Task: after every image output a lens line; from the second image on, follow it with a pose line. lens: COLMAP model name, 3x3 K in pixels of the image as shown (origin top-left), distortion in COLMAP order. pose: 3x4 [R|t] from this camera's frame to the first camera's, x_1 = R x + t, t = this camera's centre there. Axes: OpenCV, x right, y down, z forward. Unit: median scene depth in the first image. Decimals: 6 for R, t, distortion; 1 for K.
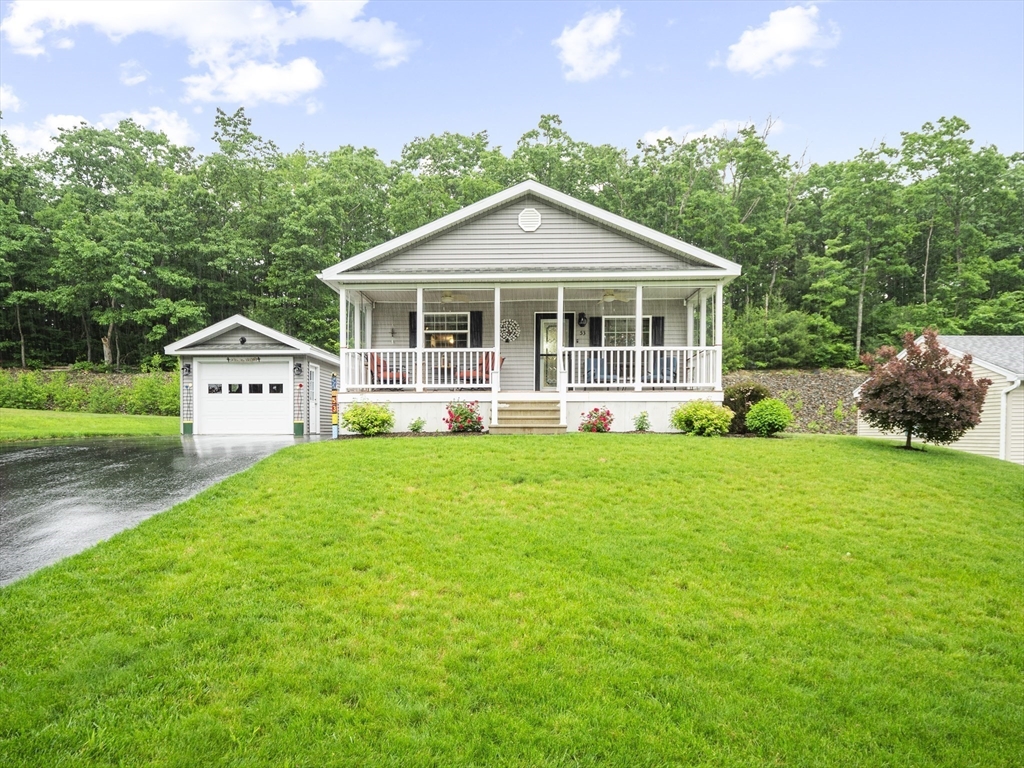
lens RADIAL K [[651.5, 0, 509.3], [0, 651.5, 430.3], [0, 0, 1]] dist [-0.000370, -0.000036]
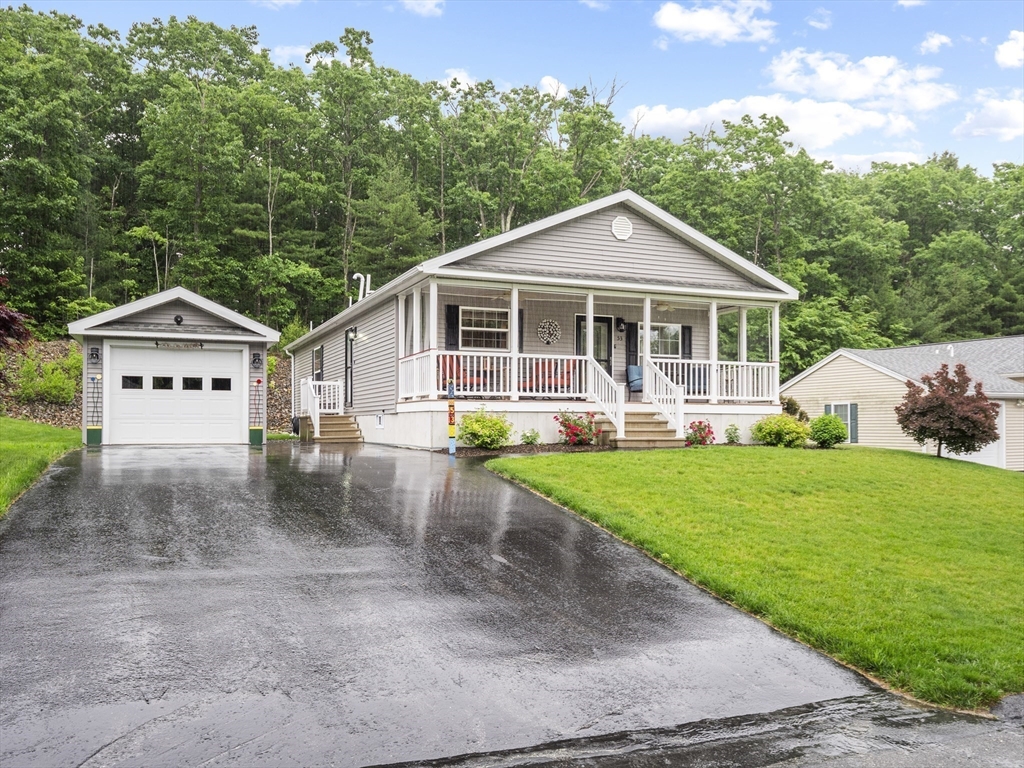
lens RADIAL K [[883.0, 0, 517.6], [0, 883.0, 394.1], [0, 0, 1]] dist [0.026540, 0.000279]
pose [[0.905869, 0.018975, 0.423134, -0.568926], [-0.005166, 0.999417, -0.033757, -0.022367], [-0.423528, 0.028394, 0.905438, -0.114651]]
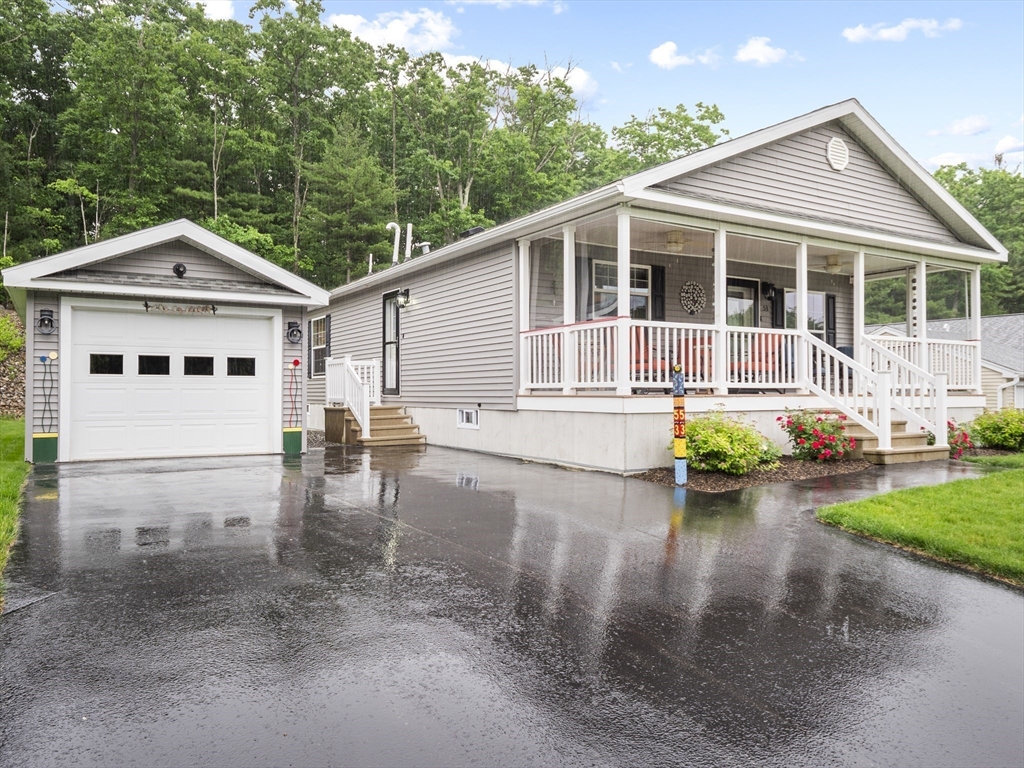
lens RADIAL K [[757.7, 0, 507.0], [0, 757.7, 366.0], [0, 0, 1]] dist [0.005119, 0.012387]
pose [[0.830743, 0.020608, 0.556275, -0.612114], [-0.002844, 0.999459, -0.032779, -0.053230], [-0.556649, 0.025649, 0.830352, 0.437953]]
